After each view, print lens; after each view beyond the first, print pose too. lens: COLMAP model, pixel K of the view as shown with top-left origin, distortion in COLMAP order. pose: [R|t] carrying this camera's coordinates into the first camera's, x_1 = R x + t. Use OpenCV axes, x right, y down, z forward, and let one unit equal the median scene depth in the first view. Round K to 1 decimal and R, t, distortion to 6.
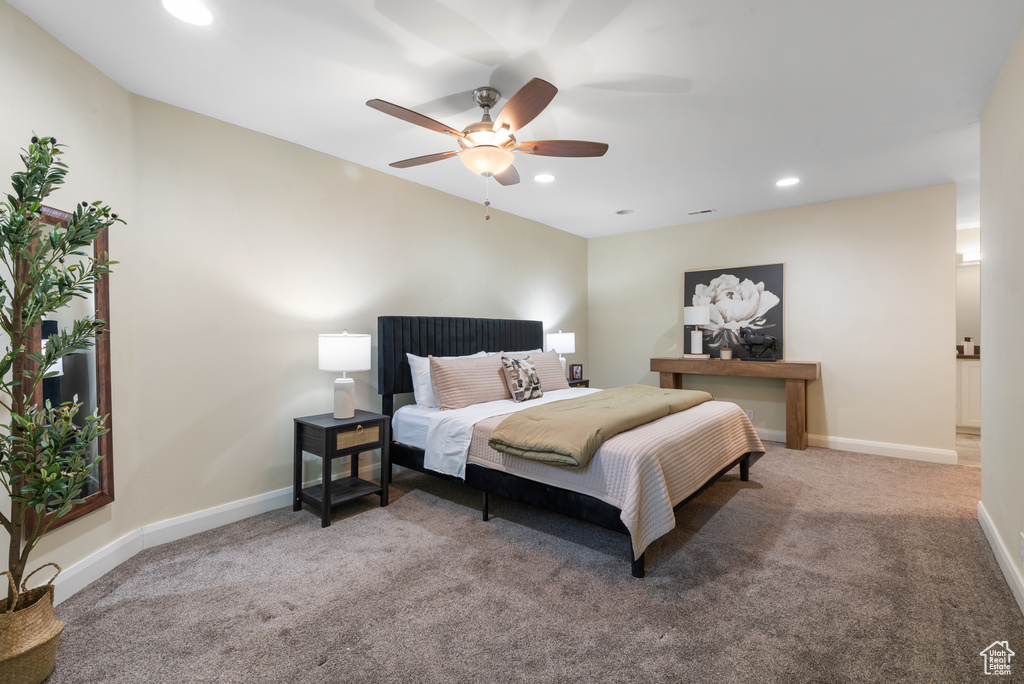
lens RADIAL K [[460.2, 0, 514.0], [0, 460.2, 328.1], [0, 0, 1]] dist [0.035267, -0.015877]
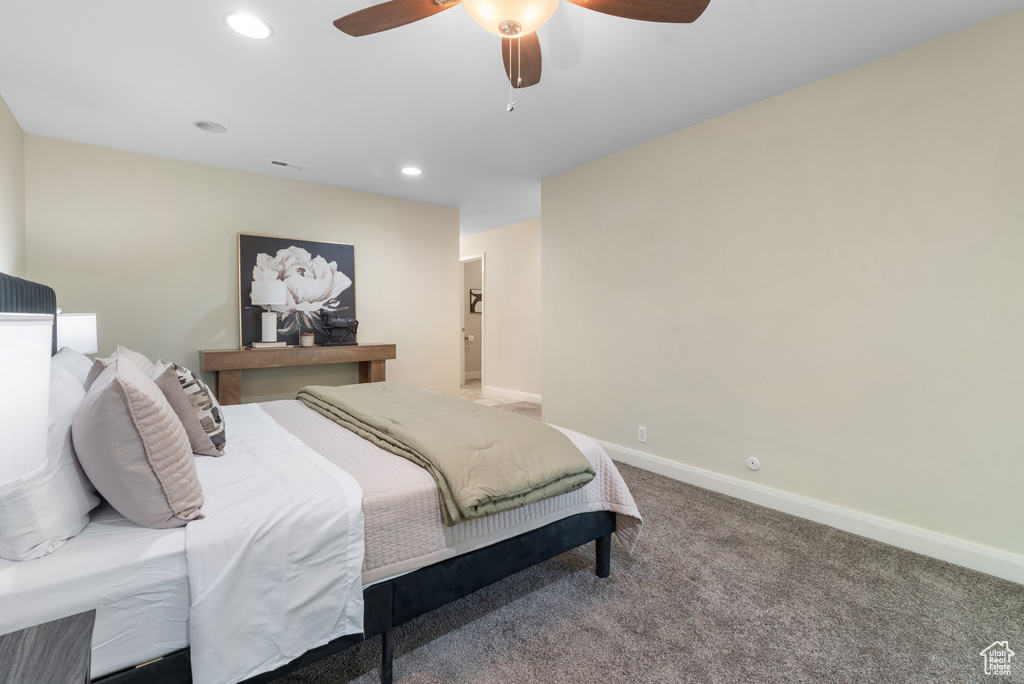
lens RADIAL K [[460.2, 0, 514.0], [0, 460.2, 328.1], [0, 0, 1]] dist [0.035267, -0.015877]
pose [[0.203767, -0.019763, 0.978820, -0.308226], [-0.012988, 0.999654, 0.022887, 0.009211], [-0.978933, -0.017376, 0.203440, 0.449240]]
